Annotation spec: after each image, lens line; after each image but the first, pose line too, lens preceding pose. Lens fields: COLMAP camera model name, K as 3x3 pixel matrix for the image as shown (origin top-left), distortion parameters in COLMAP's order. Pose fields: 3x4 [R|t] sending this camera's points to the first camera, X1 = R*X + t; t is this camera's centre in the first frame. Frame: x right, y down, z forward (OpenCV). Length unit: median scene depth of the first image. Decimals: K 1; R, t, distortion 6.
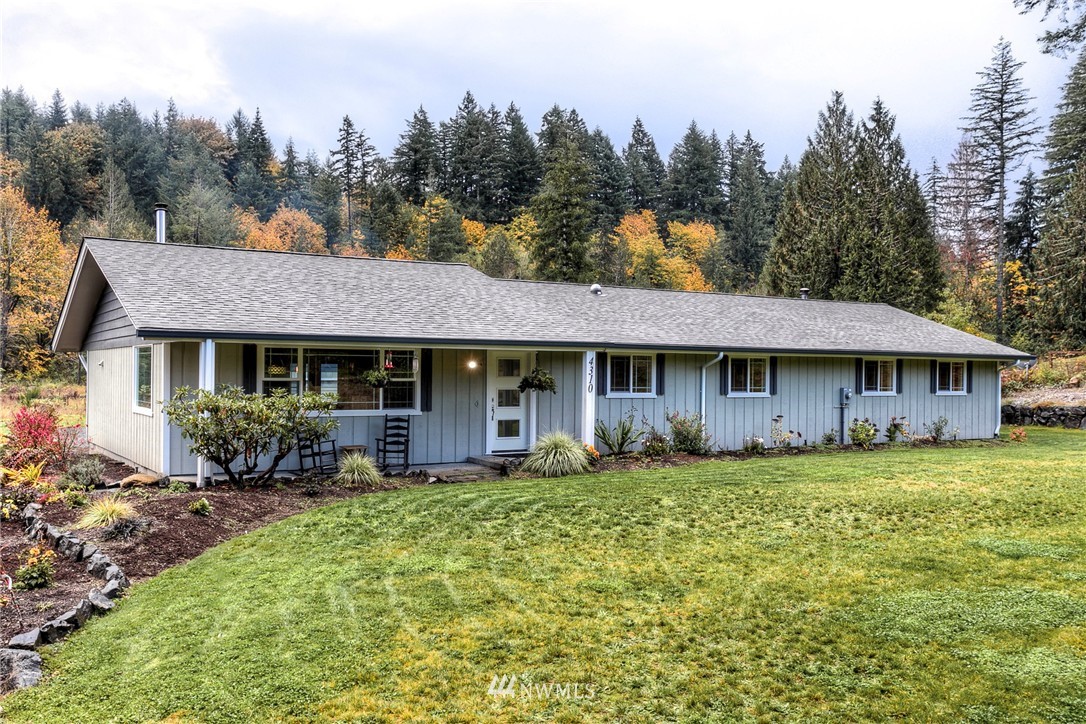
lens RADIAL K [[1010.6, 0, 543.0], [0, 1010.6, 362.0], [0, 0, 1]] dist [-0.003526, 0.005865]
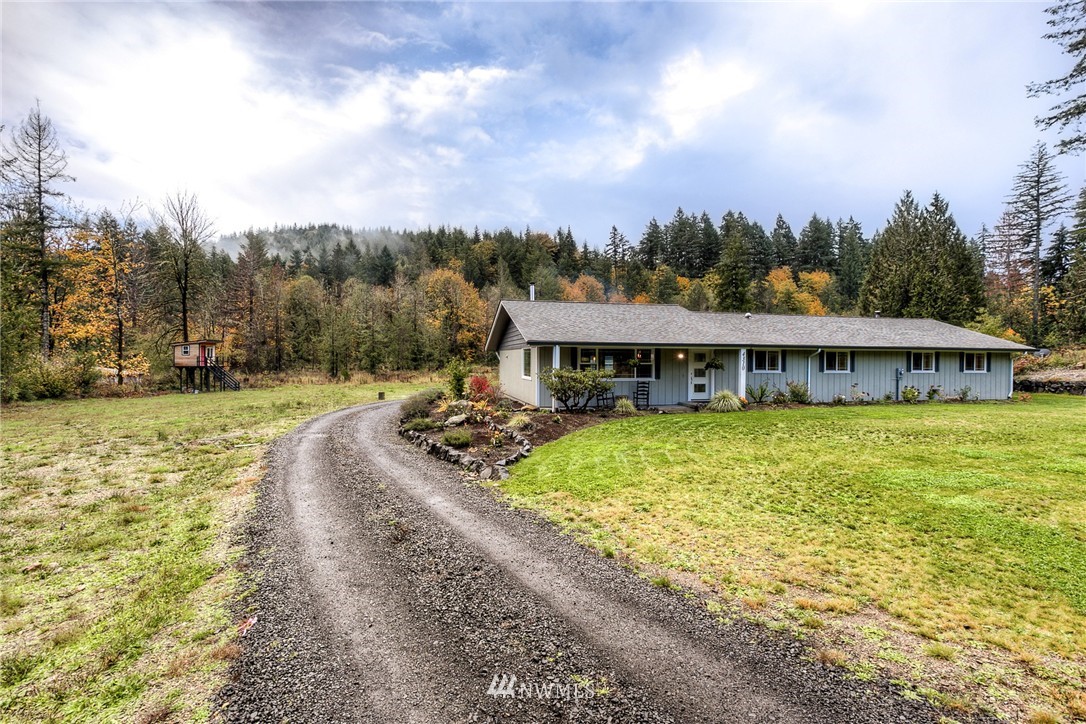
lens RADIAL K [[539.9, 0, 533.8], [0, 539.9, 363.0], [0, 0, 1]] dist [-0.054877, 0.034317]
pose [[0.942620, -0.000359, -0.333869, 0.008065], [0.005575, 0.999877, 0.014664, -0.000783], [0.333822, -0.015683, 0.942506, -0.071919]]
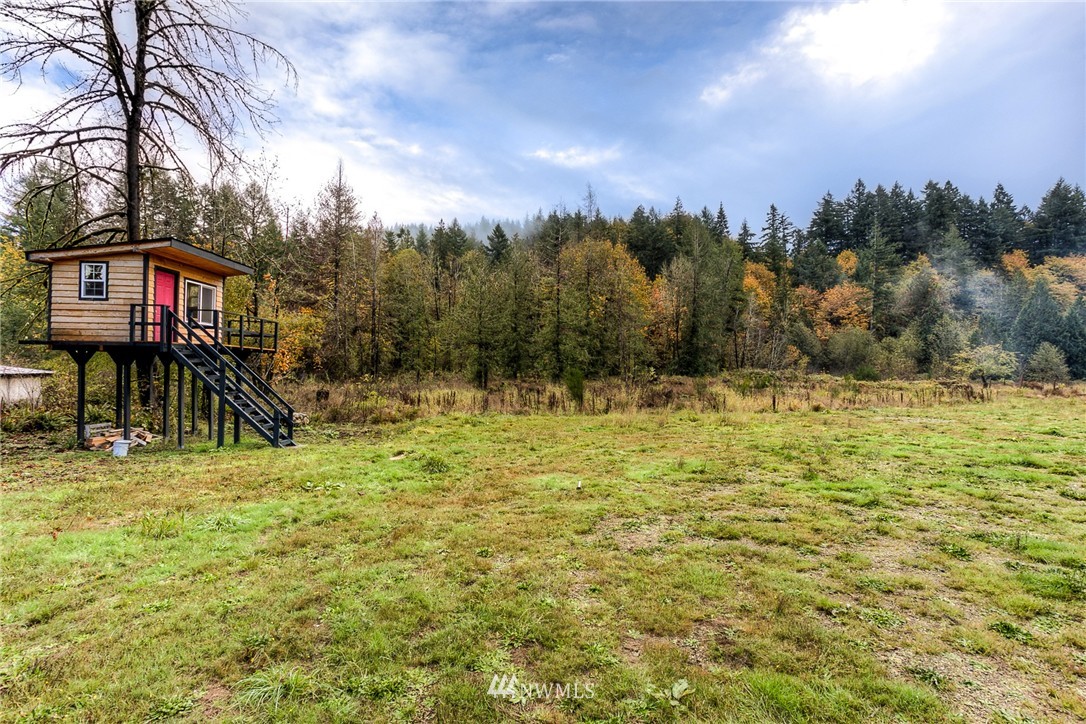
lens RADIAL K [[535.5, 0, 542.2], [0, 535.5, 378.6], [0, 0, 1]] dist [-0.029515, 0.000036]
pose [[0.898892, 0.011694, -0.438015, -1.163289], [-0.005373, 0.999863, 0.015666, 0.052700], [0.438138, -0.011728, 0.898831, 0.998912]]
